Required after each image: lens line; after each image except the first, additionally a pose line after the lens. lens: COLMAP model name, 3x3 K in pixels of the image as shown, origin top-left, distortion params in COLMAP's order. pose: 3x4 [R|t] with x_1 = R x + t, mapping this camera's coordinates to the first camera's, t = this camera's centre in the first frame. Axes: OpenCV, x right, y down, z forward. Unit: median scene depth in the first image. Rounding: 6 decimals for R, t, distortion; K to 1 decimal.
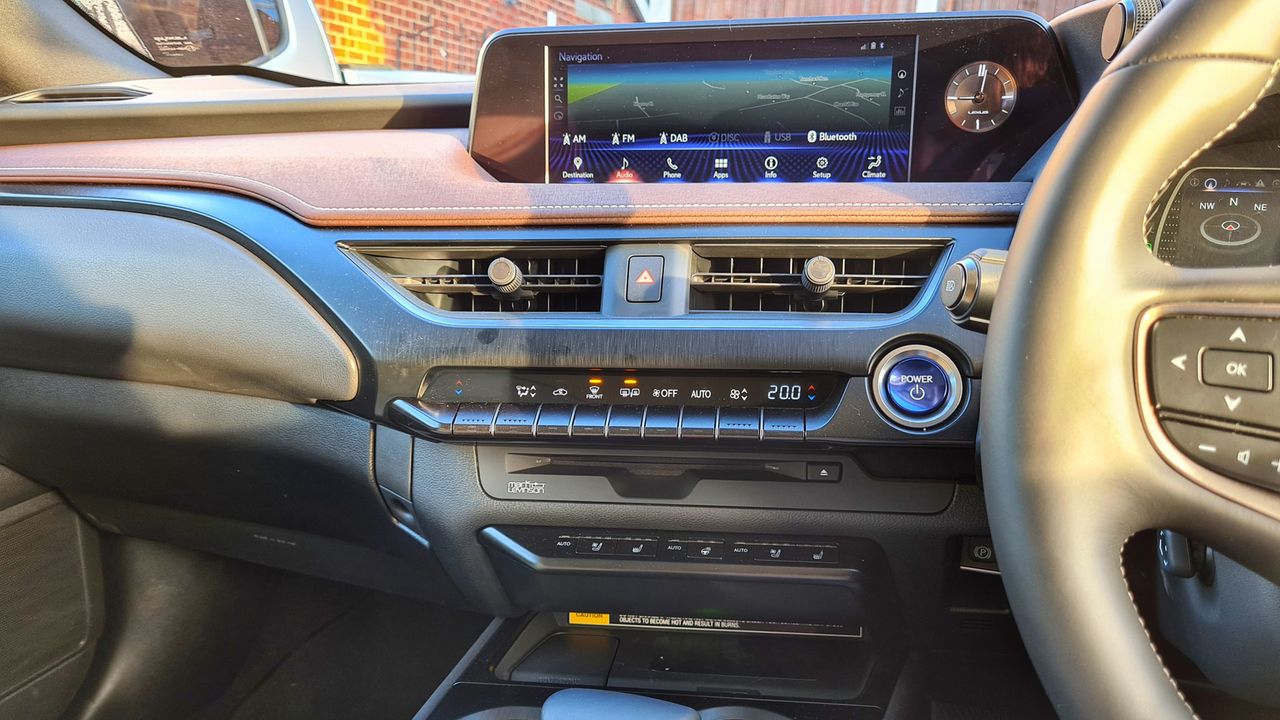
lens RADIAL K [[984.7, 0, 626.6], [0, 984.7, 360.9], [0, 0, 1]] dist [0.055129, -0.041526]
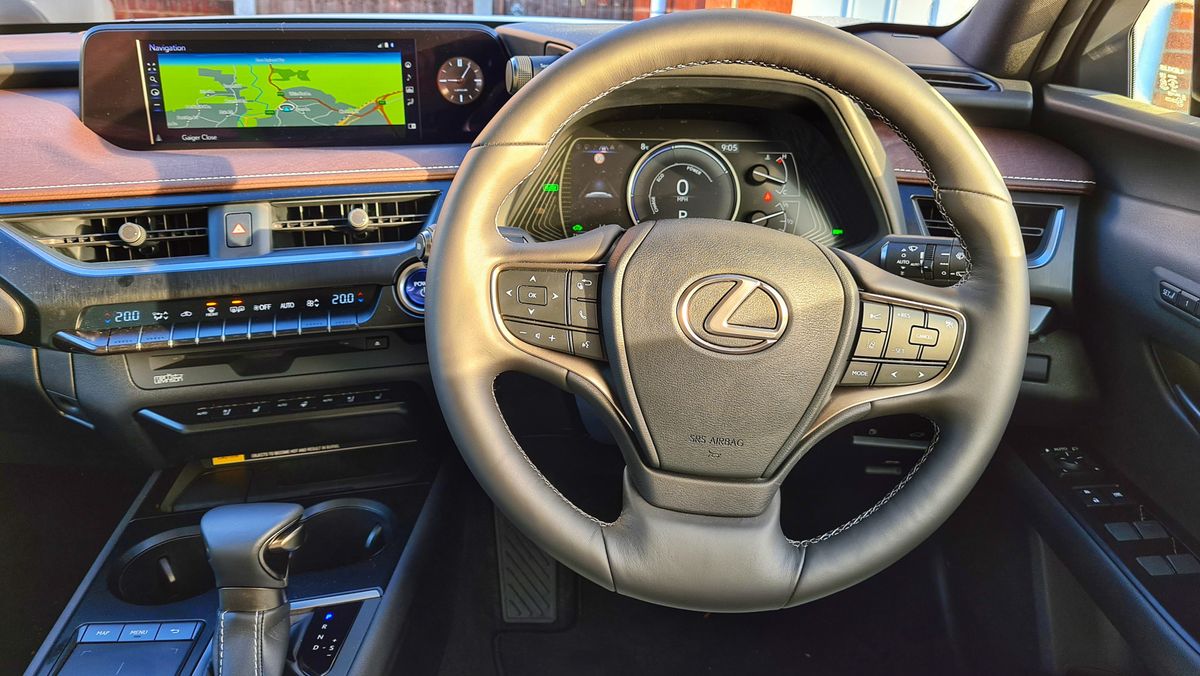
lens RADIAL K [[923.2, 0, 566.0], [0, 923.2, 308.7], [0, 0, 1]] dist [0.055129, -0.041526]
pose [[0.943286, -0.114331, 0.311673, 0.032680], [0.074071, 0.987642, 0.138119, -0.119324], [-0.323613, -0.107200, 0.940097, -0.453390]]
